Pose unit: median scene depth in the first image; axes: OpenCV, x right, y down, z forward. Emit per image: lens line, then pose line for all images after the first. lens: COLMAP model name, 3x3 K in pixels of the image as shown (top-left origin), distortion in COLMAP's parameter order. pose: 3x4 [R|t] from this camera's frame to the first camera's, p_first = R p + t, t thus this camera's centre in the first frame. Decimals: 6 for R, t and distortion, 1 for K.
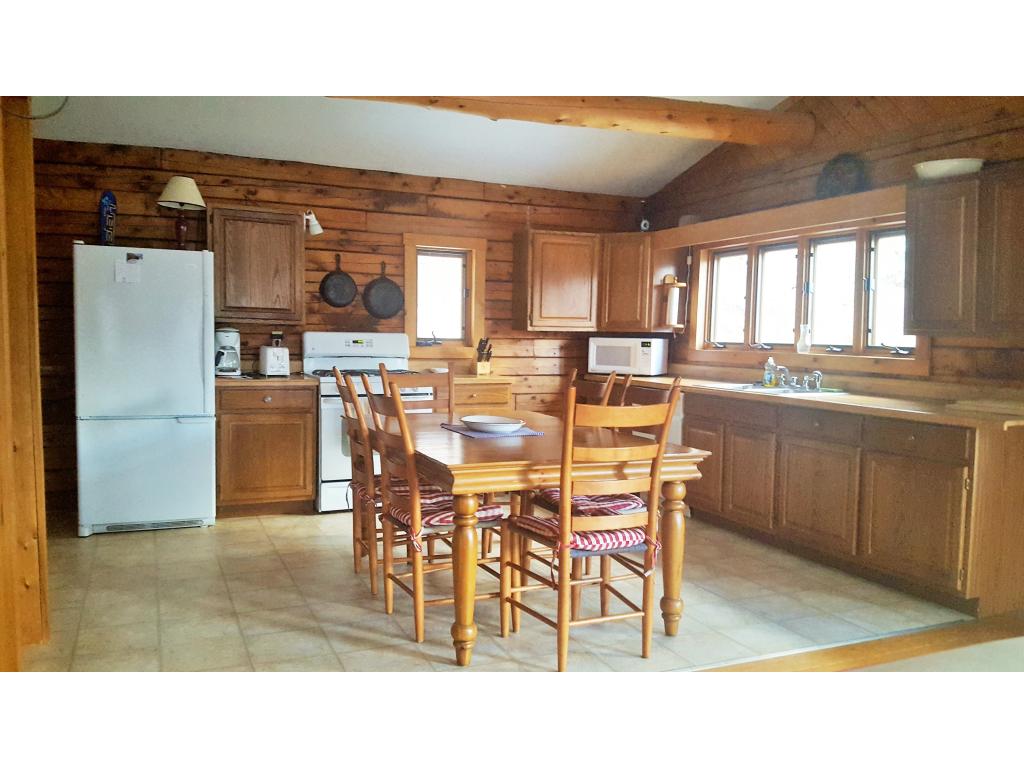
lens RADIAL K [[829.1, 0, 512.0], [0, 829.1, 384.0], [0, 0, 1]] dist [-0.029489, -0.004220]
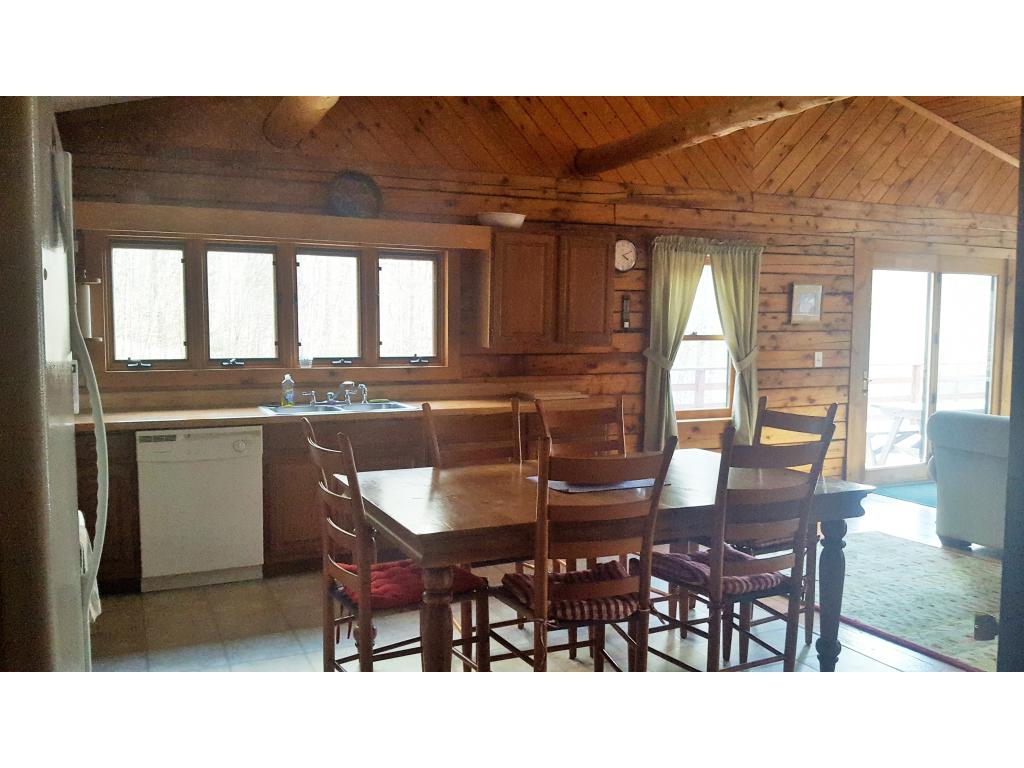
lens RADIAL K [[829.1, 0, 512.0], [0, 829.1, 384.0], [0, 0, 1]] dist [-0.029489, -0.004220]
pose [[-0.006826, -0.085948, 0.996276, -0.645044], [0.062333, 0.994325, 0.086206, -0.092078], [-0.998032, 0.062689, -0.001430, 0.817756]]
